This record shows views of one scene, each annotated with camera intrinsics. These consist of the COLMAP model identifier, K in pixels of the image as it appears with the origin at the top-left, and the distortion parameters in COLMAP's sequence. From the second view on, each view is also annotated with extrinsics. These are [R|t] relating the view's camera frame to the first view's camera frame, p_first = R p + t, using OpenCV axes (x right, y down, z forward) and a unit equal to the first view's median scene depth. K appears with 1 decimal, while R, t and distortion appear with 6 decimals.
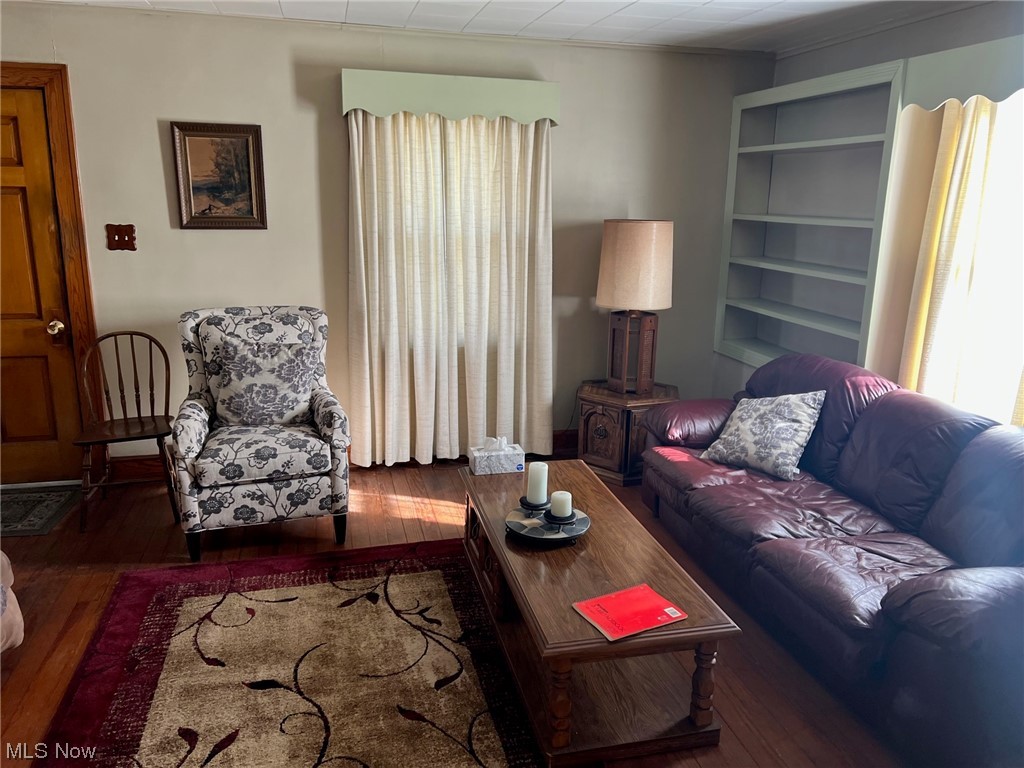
lens RADIAL K [[755.3, 0, 528.4], [0, 755.3, 375.4], [0, 0, 1]] dist [0.058055, -0.070051]
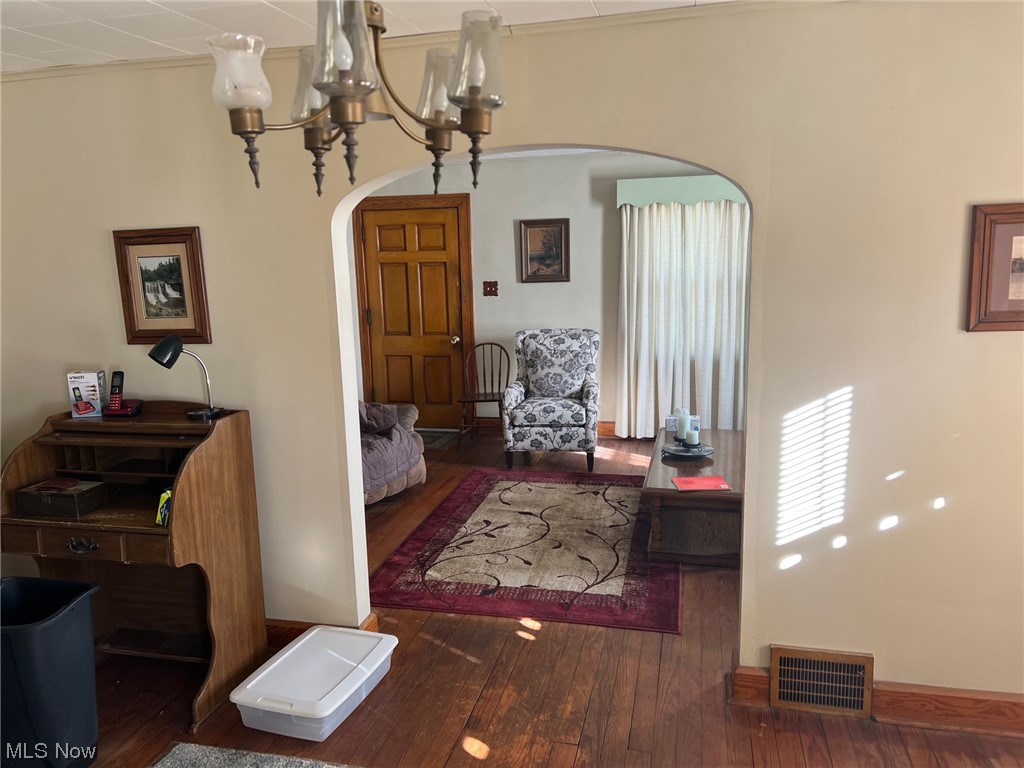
lens RADIAL K [[755.3, 0, 528.4], [0, 755.3, 375.4], [0, 0, 1]] dist [0.058055, -0.070051]
pose [[0.885730, 0.031623, -0.463123, 0.369646], [-0.063608, 0.996534, -0.053606, 0.109692], [0.459822, 0.076939, 0.884672, -0.496770]]
